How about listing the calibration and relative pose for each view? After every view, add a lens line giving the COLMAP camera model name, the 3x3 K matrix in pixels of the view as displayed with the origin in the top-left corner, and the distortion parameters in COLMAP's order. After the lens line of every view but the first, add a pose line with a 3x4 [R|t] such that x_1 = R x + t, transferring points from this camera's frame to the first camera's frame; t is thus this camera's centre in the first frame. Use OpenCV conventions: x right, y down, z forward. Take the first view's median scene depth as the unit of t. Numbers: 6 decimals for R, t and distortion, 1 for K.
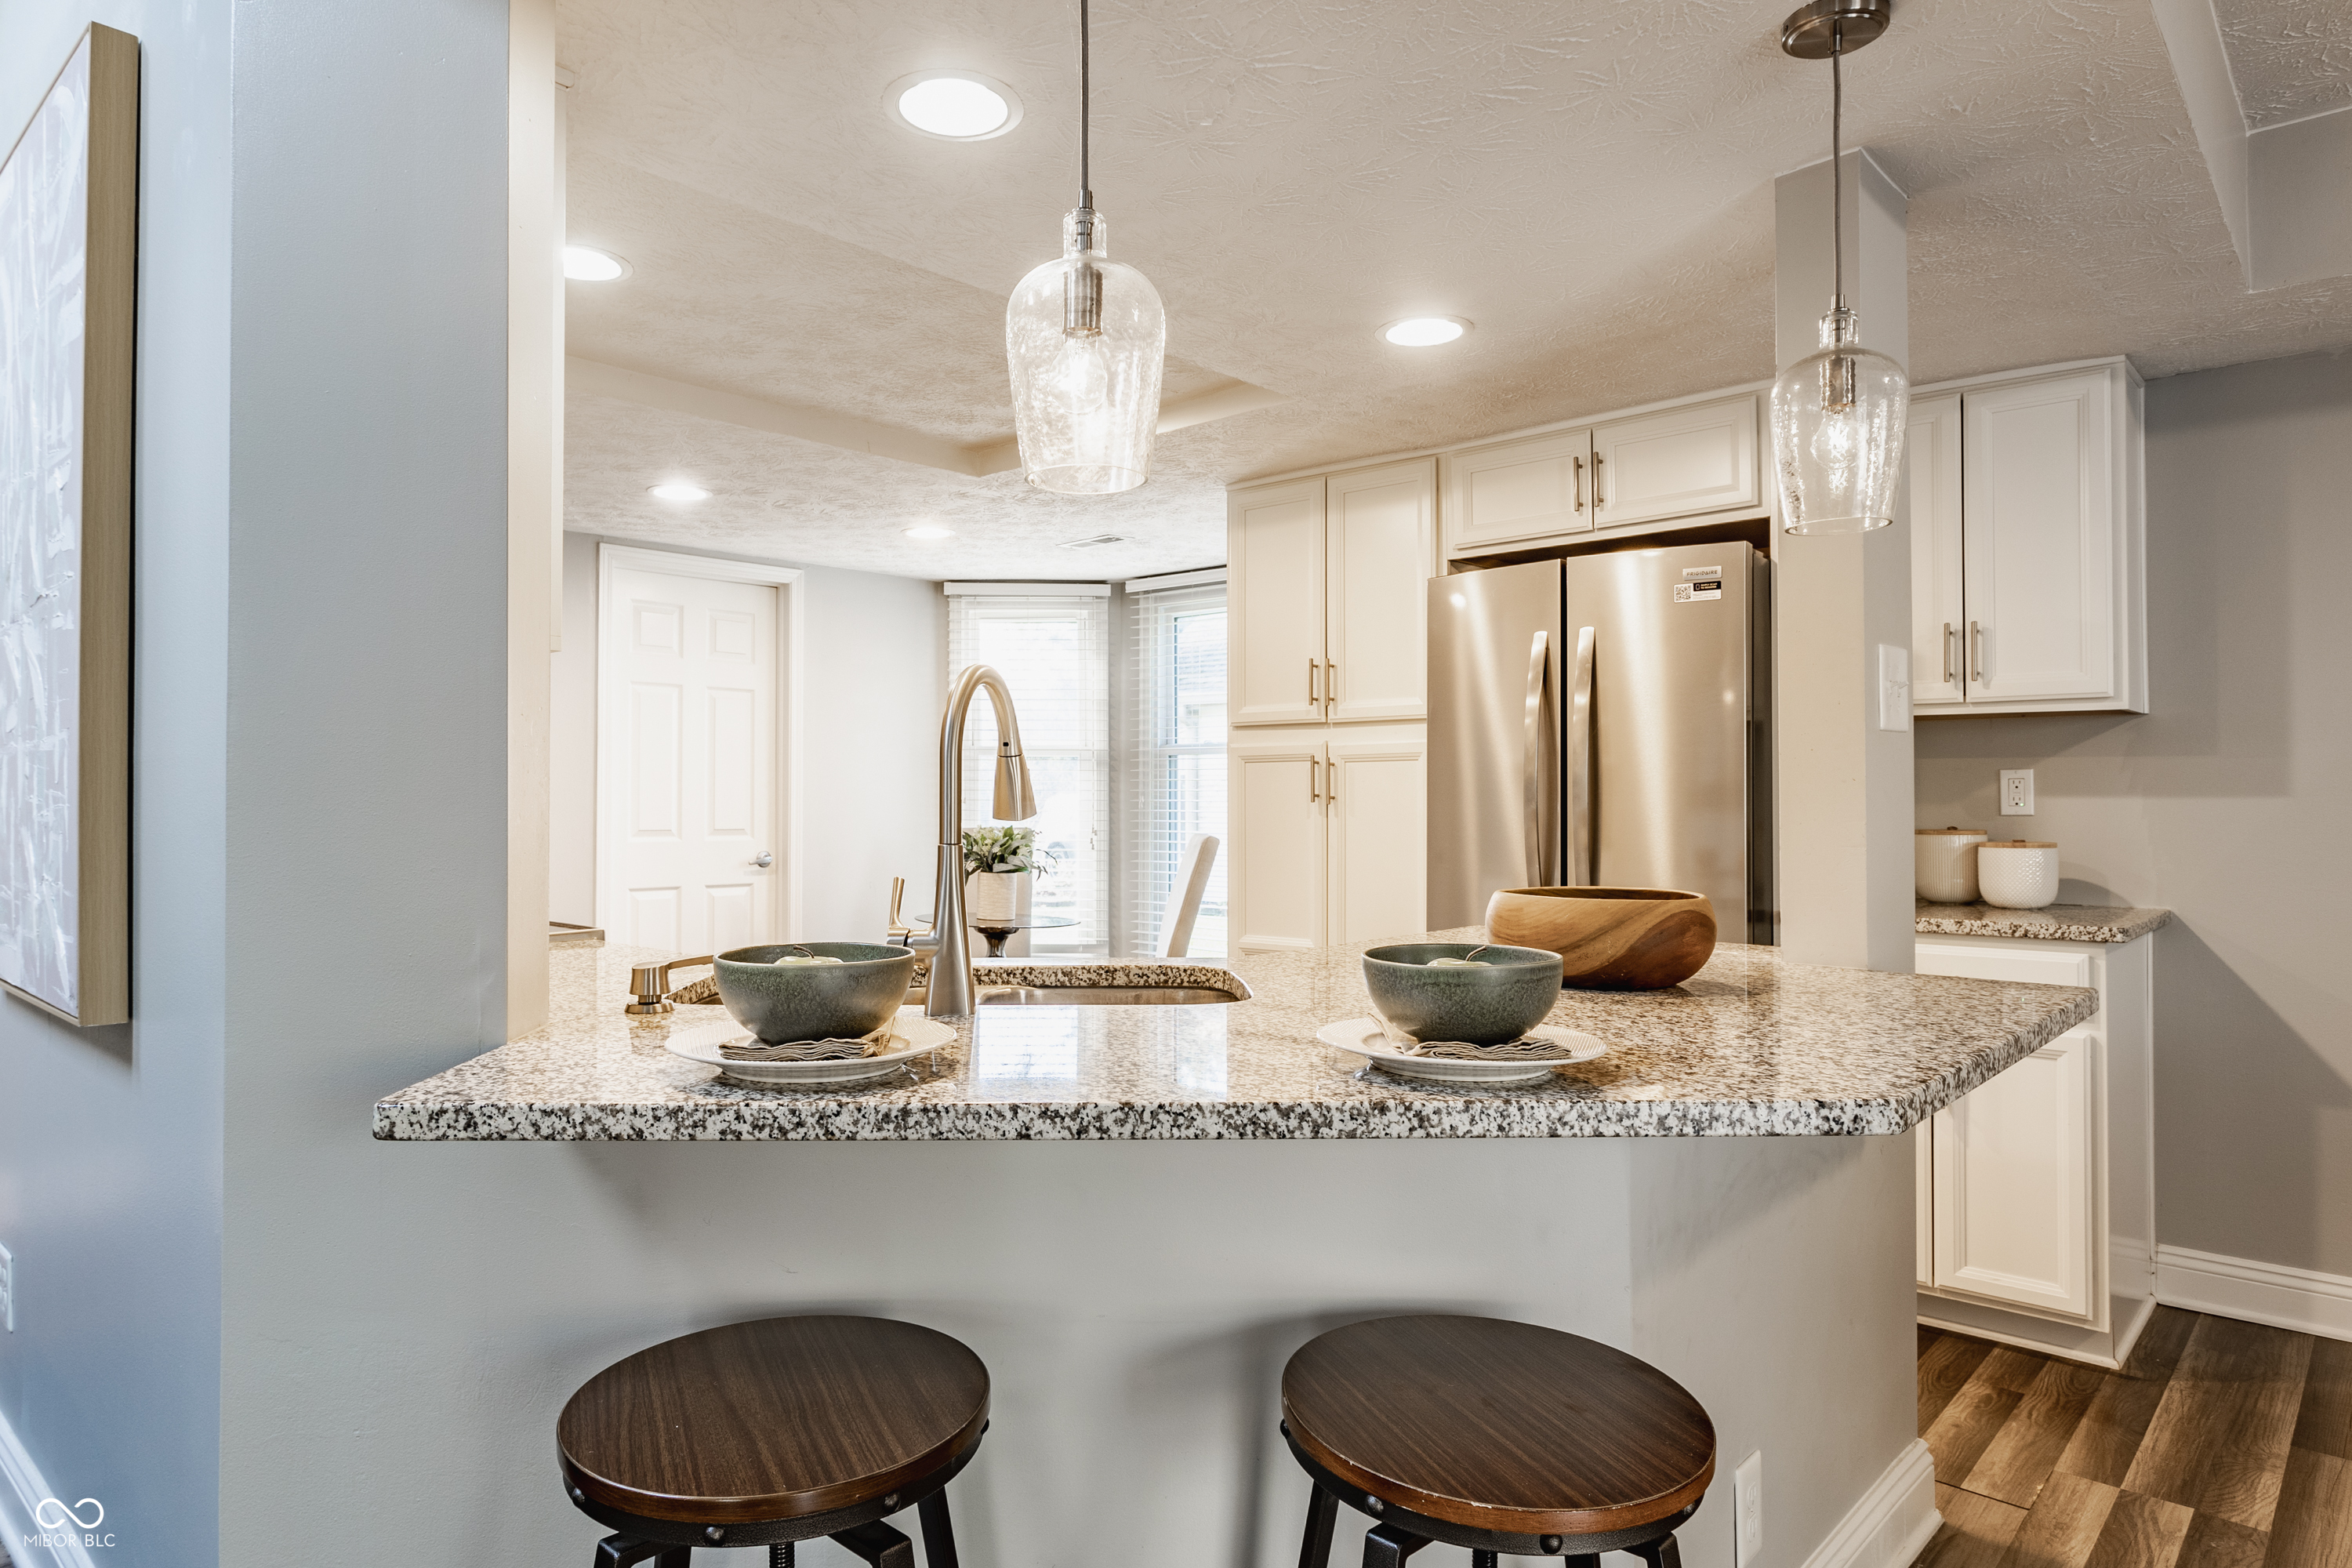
lens RADIAL K [[1398.2, 0, 1137.3], [0, 1398.2, 780.5], [0, 0, 1]] dist [-0.020983, -0.000125]
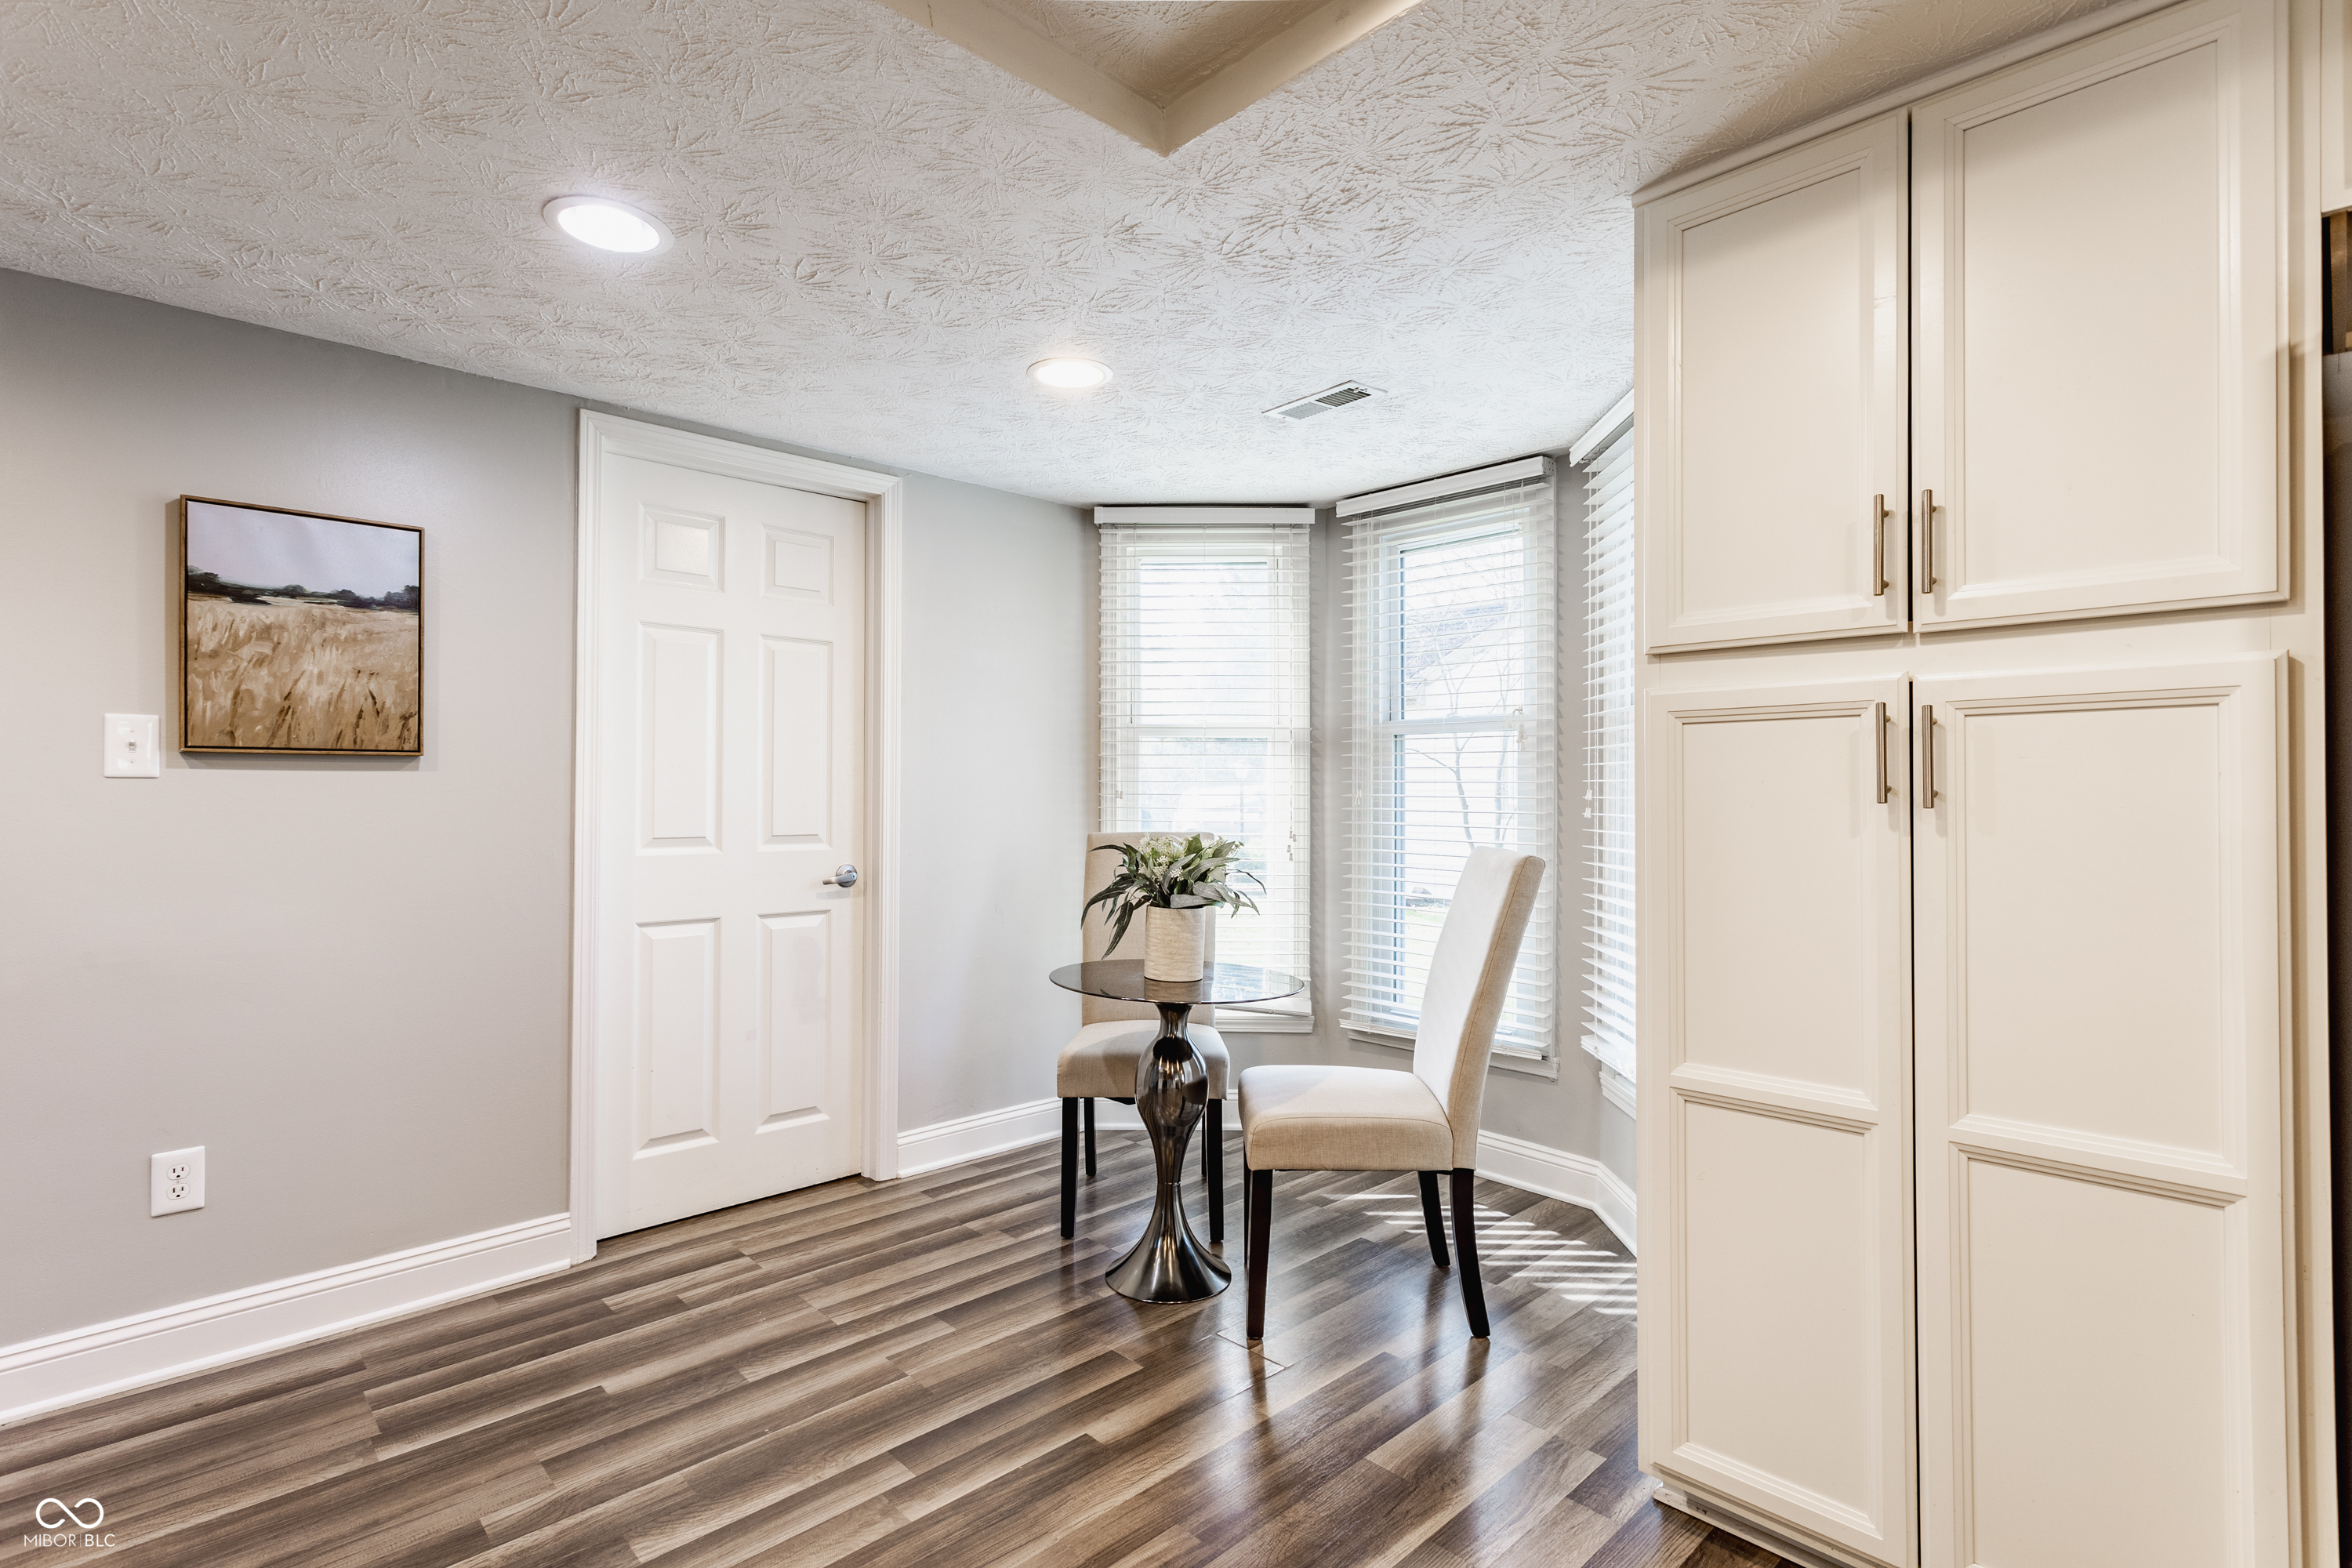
lens RADIAL K [[1108.5, 0, 1172.5], [0, 1108.5, 782.2], [0, 0, 1]] dist [0.003025, -0.000270]
pose [[0.997908, 0.001414, -0.064630, -0.061545], [-0.001092, 0.999987, 0.005016, 0.004774], [0.064636, -0.004935, 0.997897, 0.436652]]
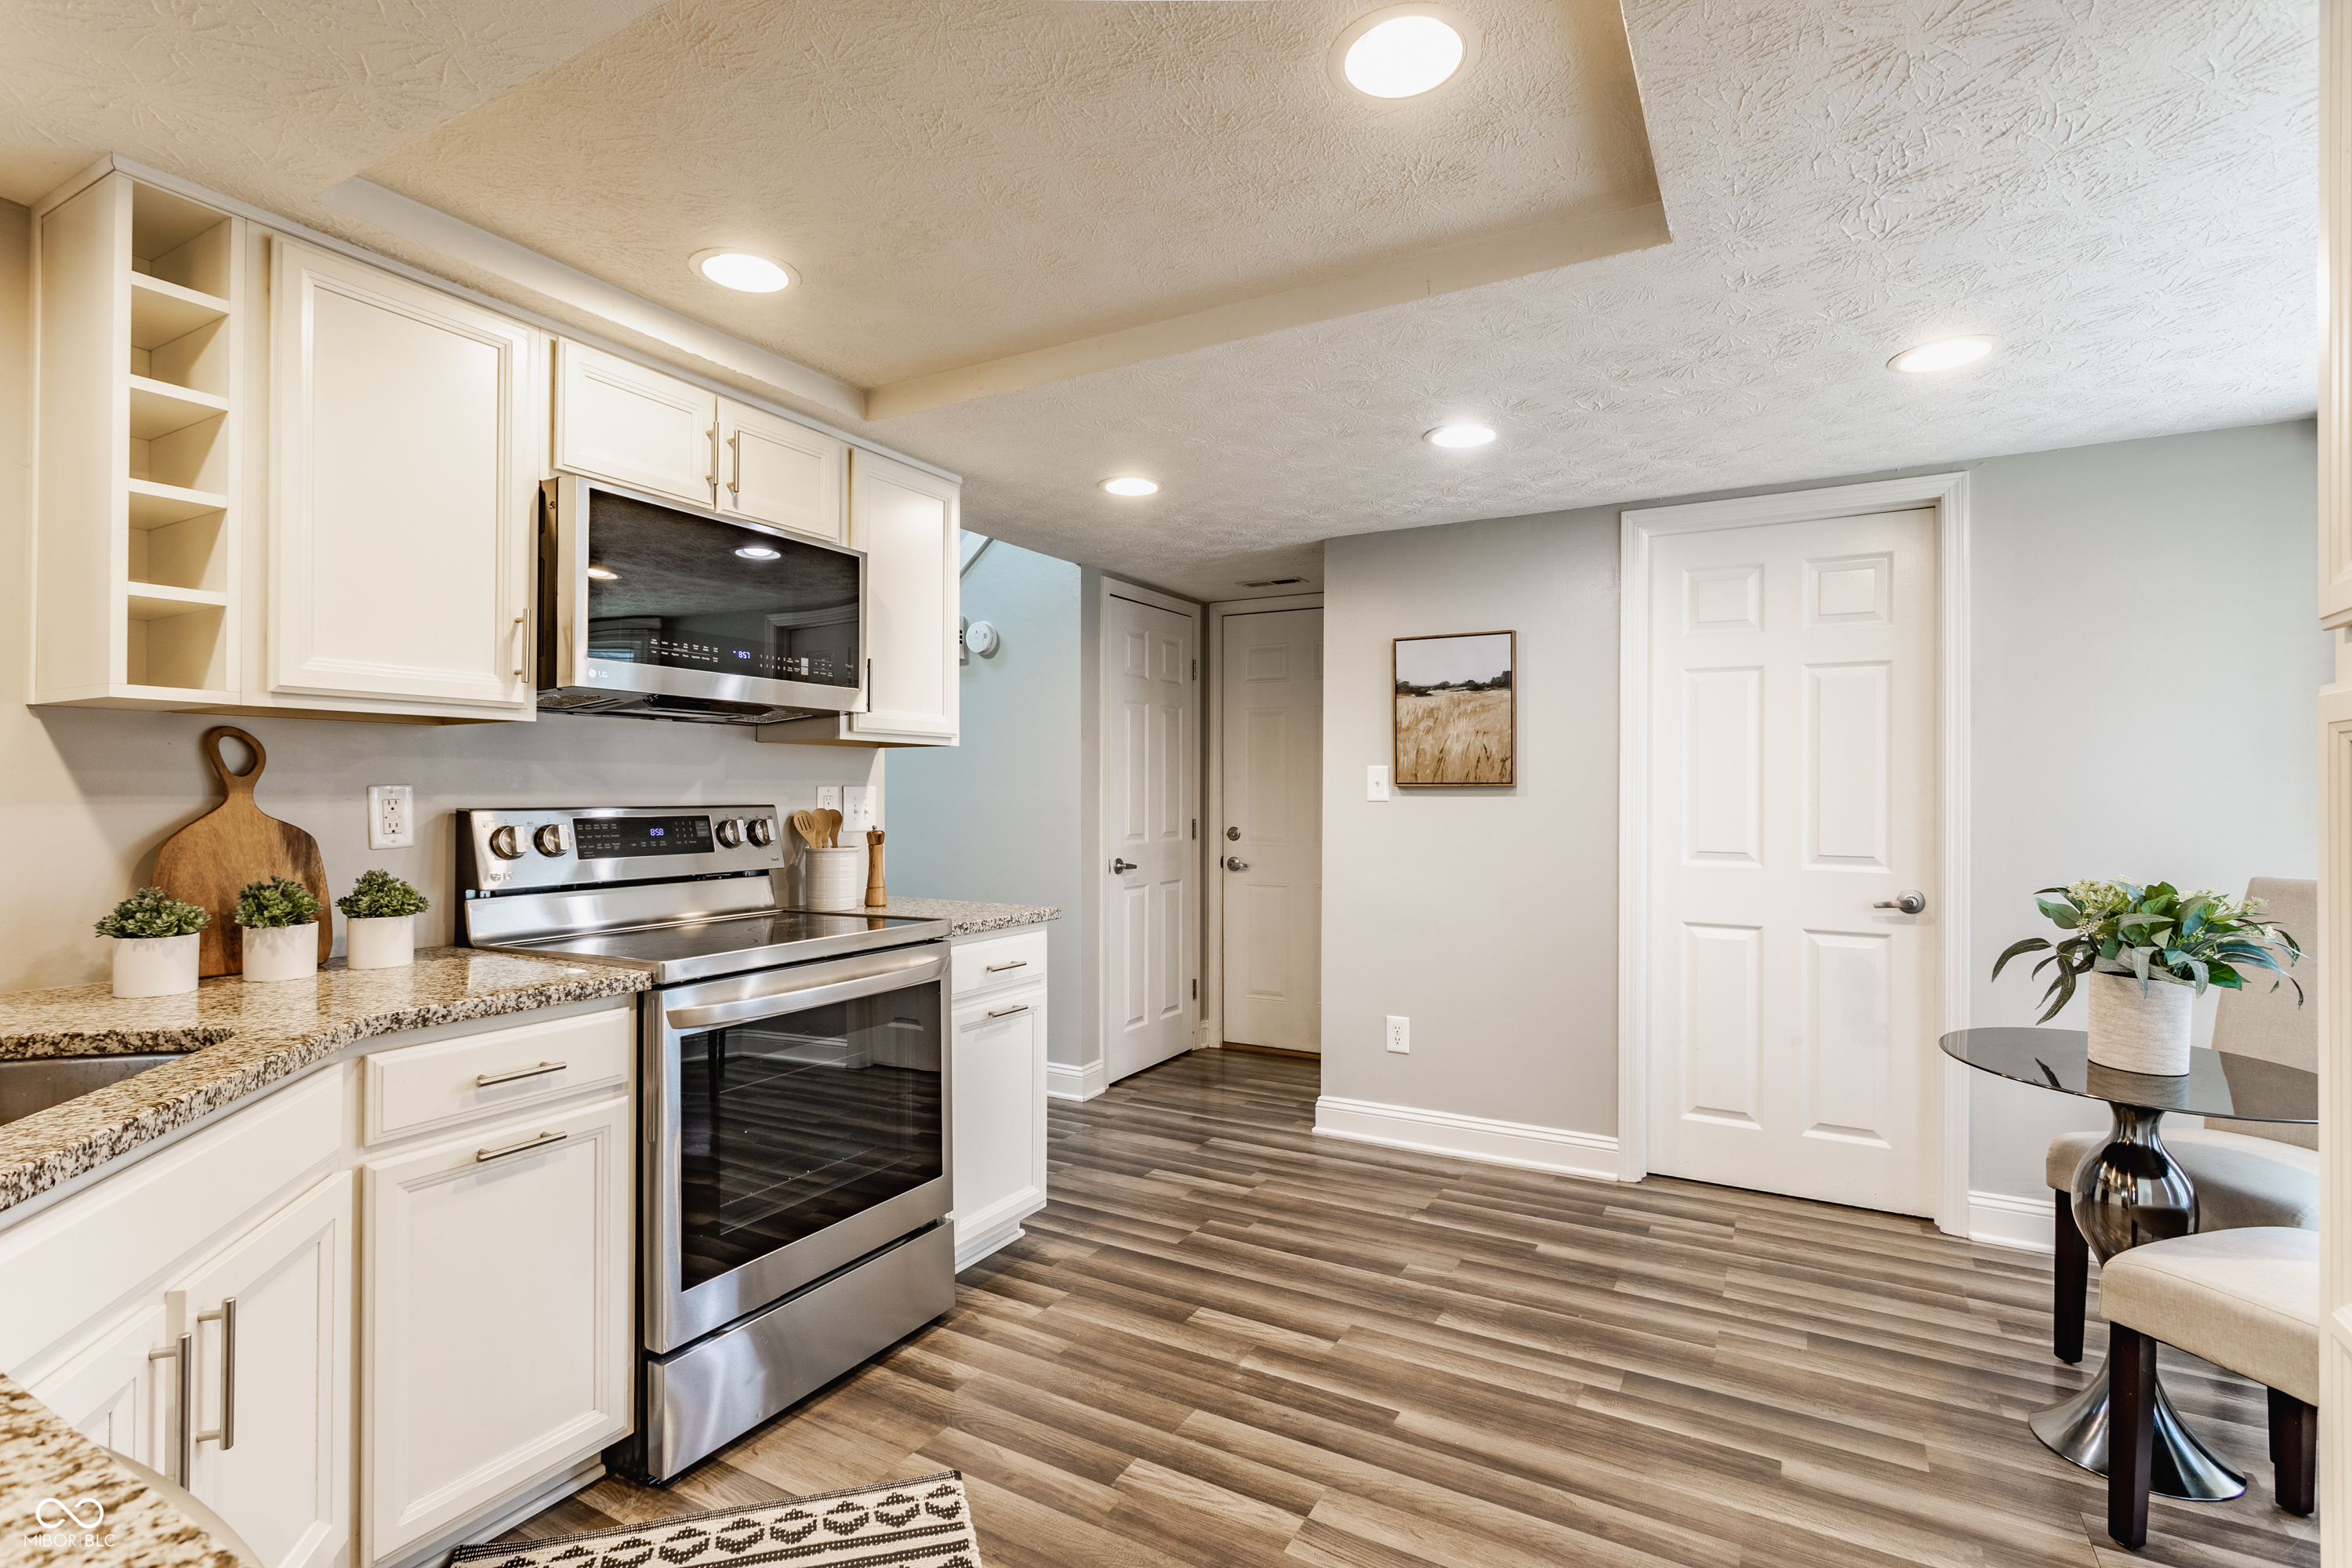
lens RADIAL K [[1108.5, 0, 1165.1], [0, 1108.5, 783.4], [0, 0, 1]] dist [0.003025, -0.000270]
pose [[0.225507, -0.005476, -0.974226, 0.188075], [0.010140, 0.999943, -0.003273, -0.004454], [0.974189, -0.009141, 0.225549, 0.513574]]
